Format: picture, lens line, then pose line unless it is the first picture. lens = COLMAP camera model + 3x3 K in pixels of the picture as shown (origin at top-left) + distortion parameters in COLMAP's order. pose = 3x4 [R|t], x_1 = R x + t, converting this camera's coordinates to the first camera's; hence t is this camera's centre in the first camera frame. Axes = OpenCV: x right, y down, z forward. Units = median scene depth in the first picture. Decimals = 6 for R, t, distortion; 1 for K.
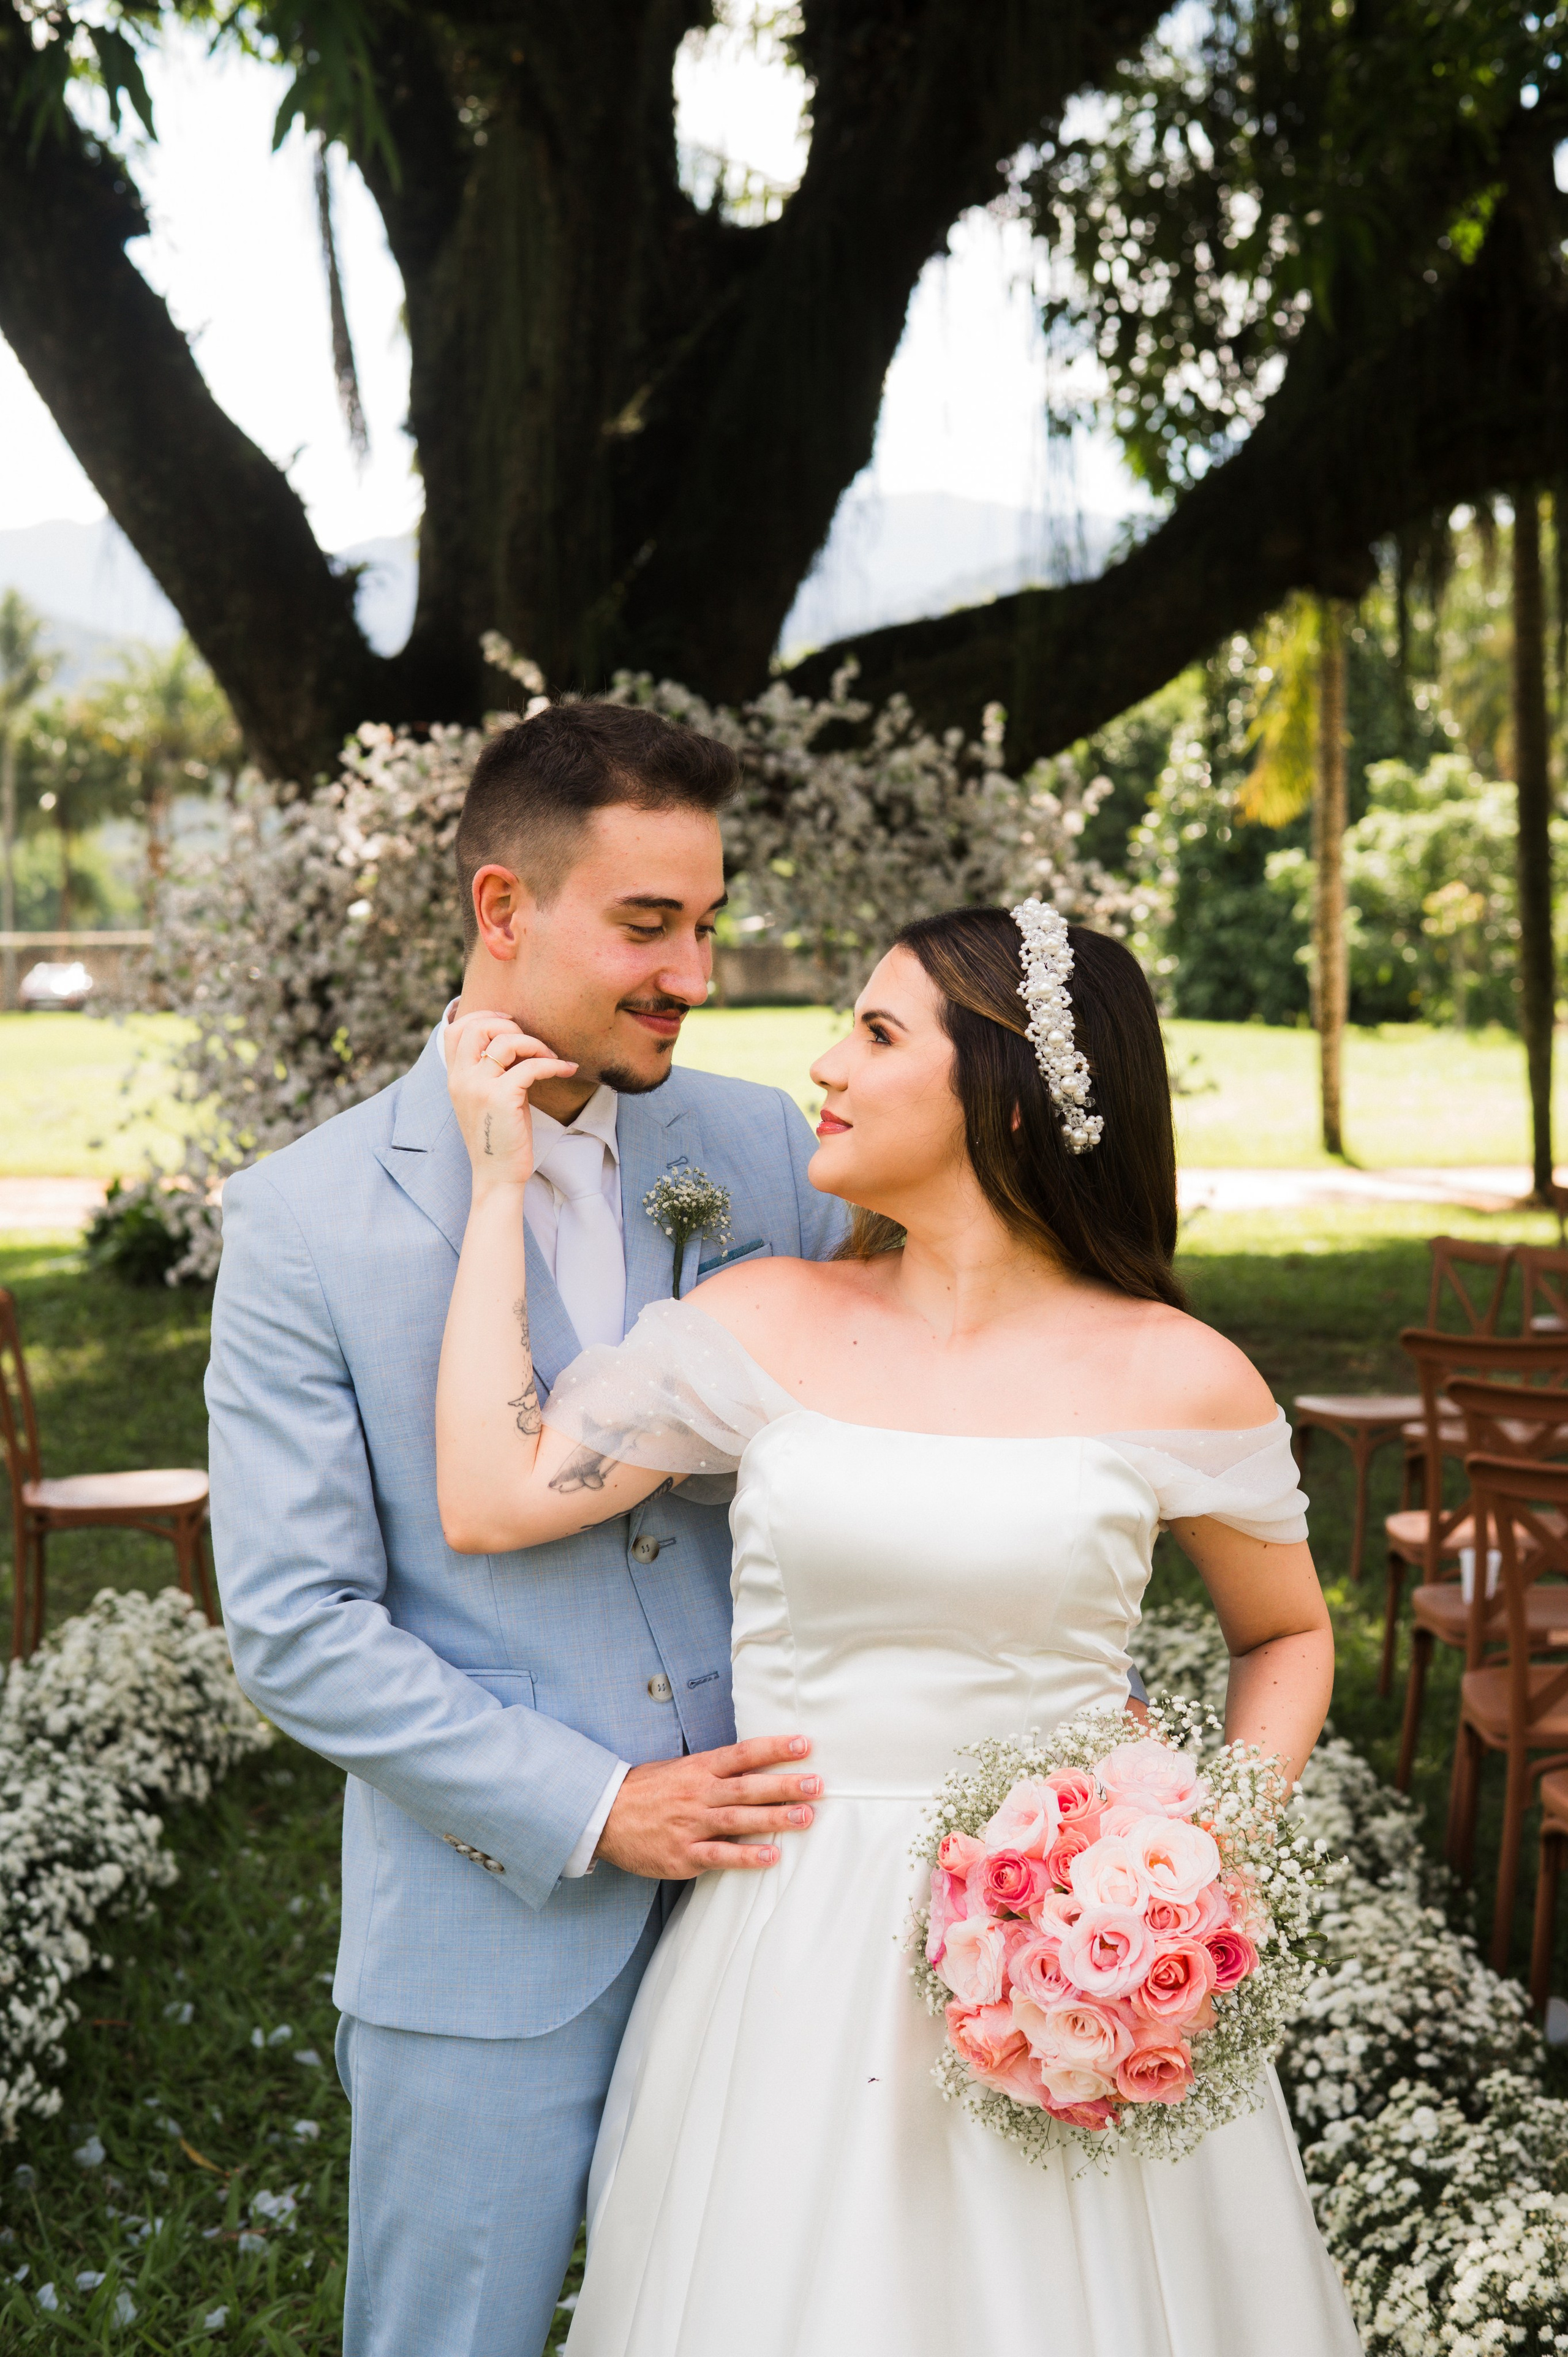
lens RADIAL K [[3472.7, 0, 781.4], [0, 3472.7, 1109.2], [0, 0, 1]] dist [-0.102252, -0.060398]
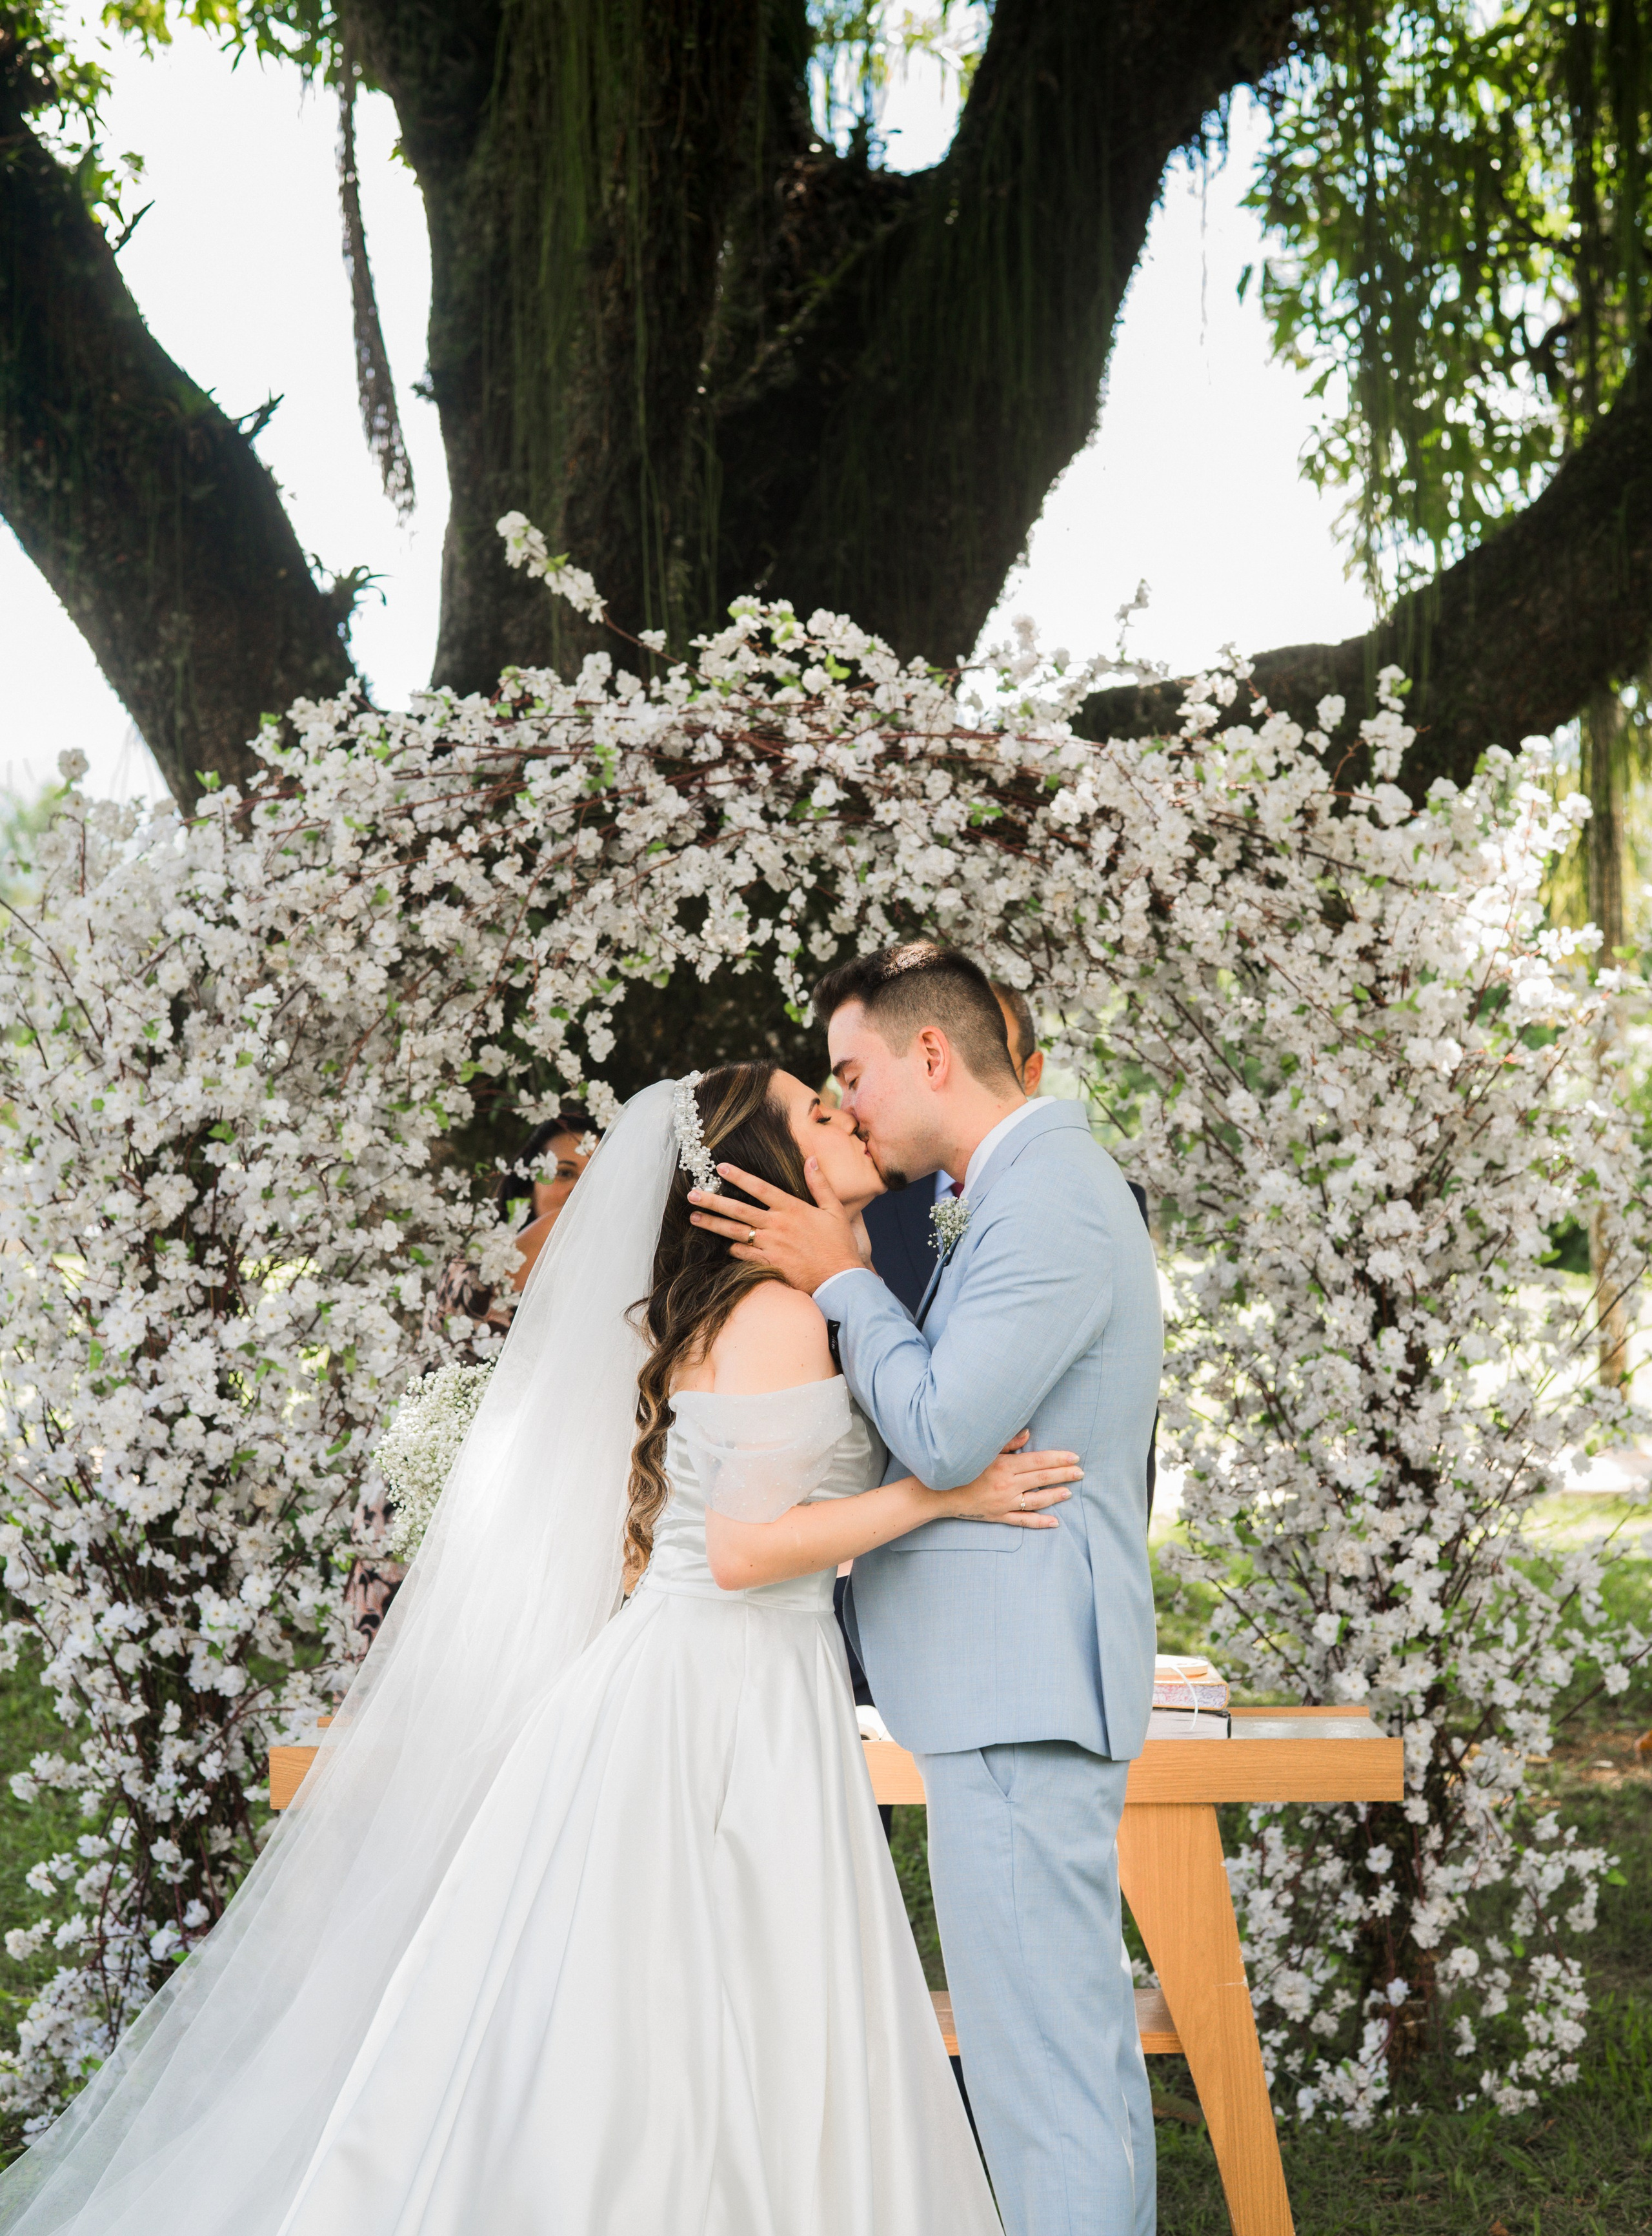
lens RADIAL K [[3708.3, 0, 786.7], [0, 3708.3, 1118.3], [0, 0, 1]] dist [-0.074423, 0.012867]
pose [[0.999579, 0.002398, -0.028922, -0.020743], [-0.004304, 0.997808, -0.066034, -0.000699], [0.028701, 0.066130, 0.997398, 0.395899]]
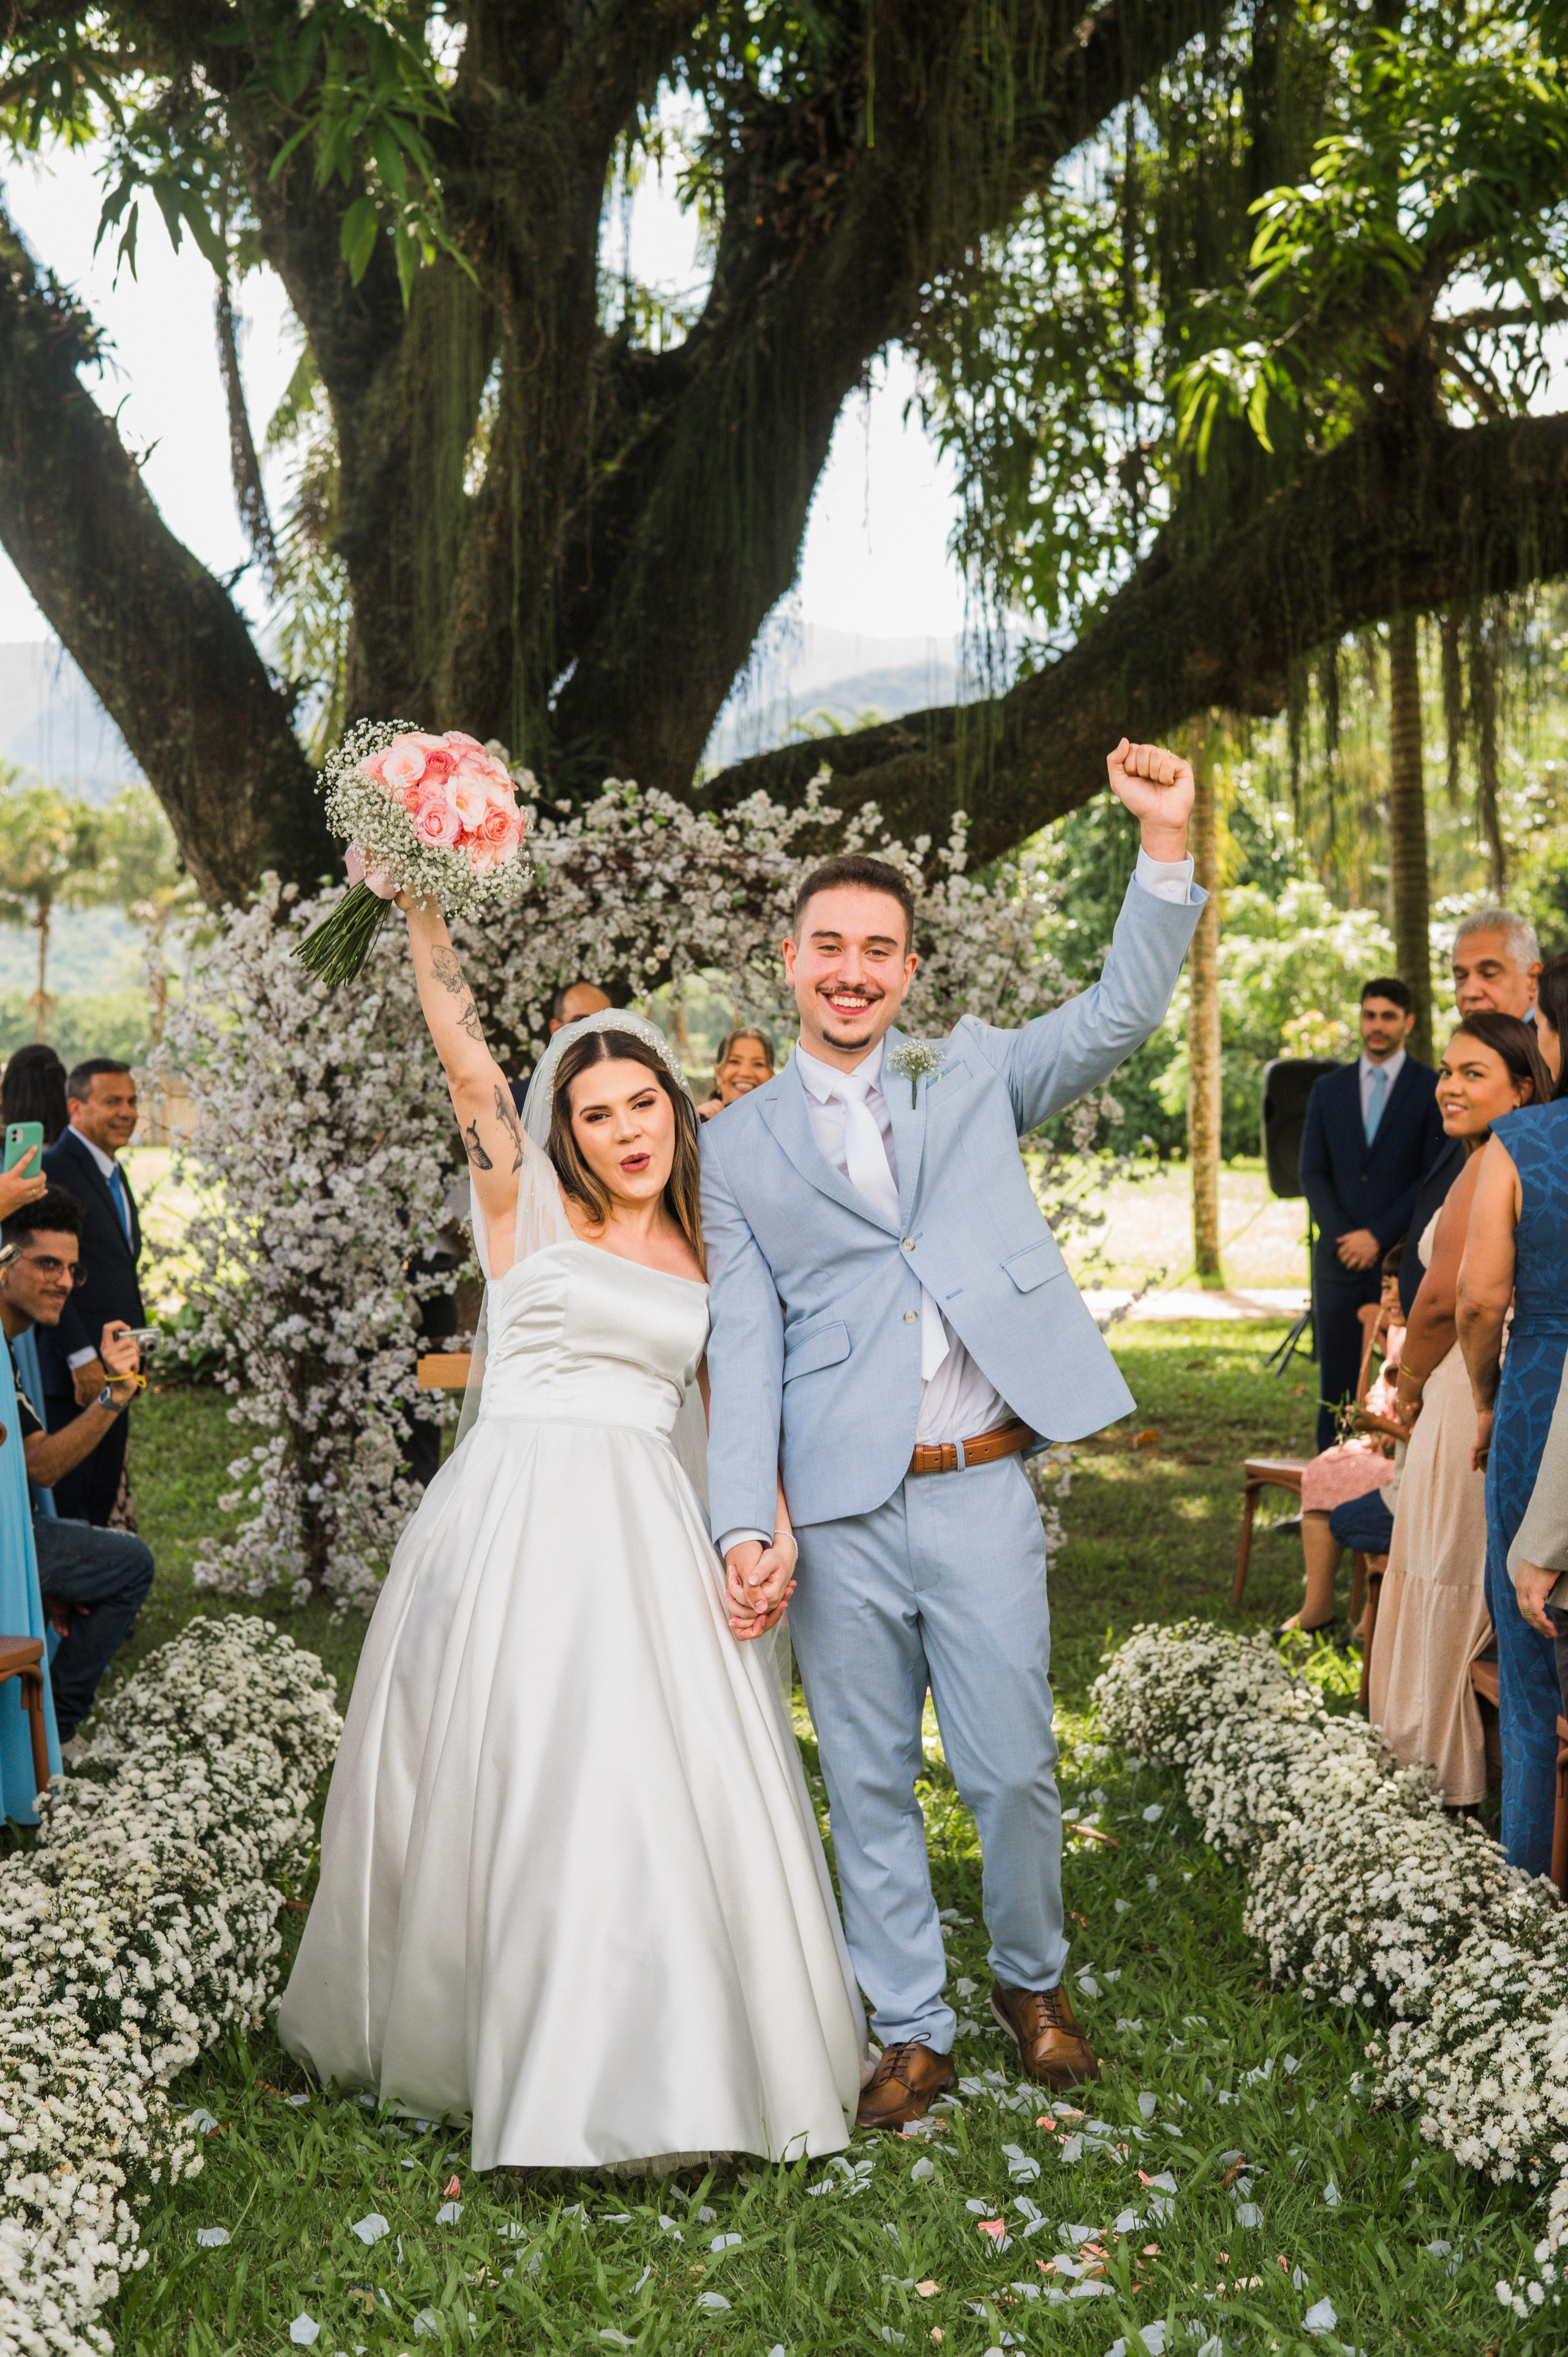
lens RADIAL K [[3609.7, 0, 776.3], [0, 3609.7, 1105.4], [0, 0, 1]] dist [-0.096154, -0.001387]
pose [[0.998768, -0.001103, 0.049604, -0.049280], [0.003146, 0.999149, -0.041132, 0.018650], [-0.049517, 0.041237, 0.997922, -0.097403]]
